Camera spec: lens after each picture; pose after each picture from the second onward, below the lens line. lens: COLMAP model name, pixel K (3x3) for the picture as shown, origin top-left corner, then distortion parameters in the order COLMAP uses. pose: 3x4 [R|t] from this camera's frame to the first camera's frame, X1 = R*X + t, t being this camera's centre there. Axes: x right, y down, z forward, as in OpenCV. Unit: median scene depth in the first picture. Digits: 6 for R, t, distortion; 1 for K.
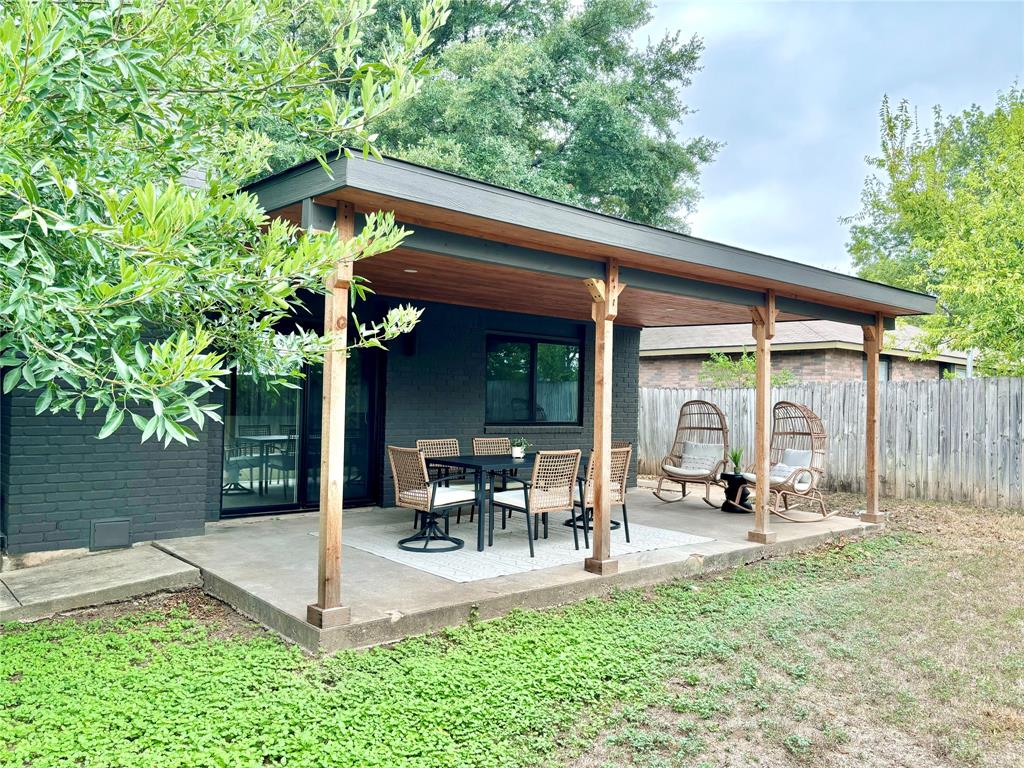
lens RADIAL K [[772.0, 0, 506.2], [0, 772.0, 384.7], [0, 0, 1]] dist [0.049081, -0.040356]
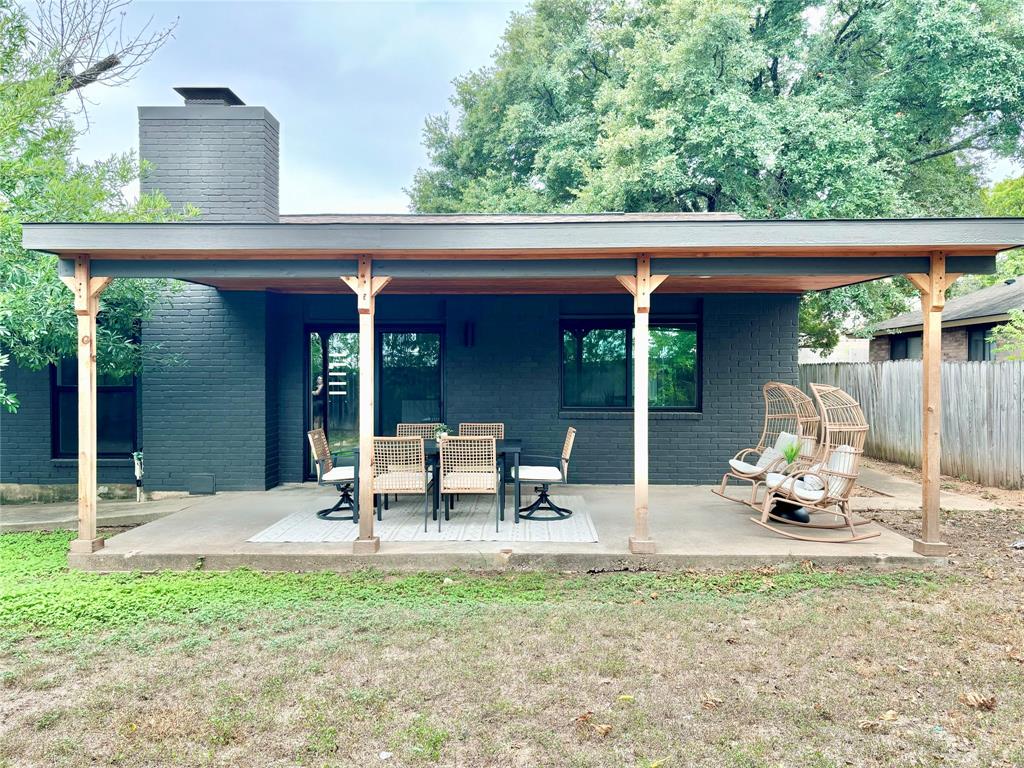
lens RADIAL K [[772.0, 0, 508.7], [0, 772.0, 382.0], [0, 0, 1]] dist [0.049081, -0.040356]
pose [[0.744781, -0.015286, -0.667134, 0.919134], [0.030758, 0.999461, 0.011438, 0.003406], [0.666600, -0.029038, 0.744850, 0.321612]]
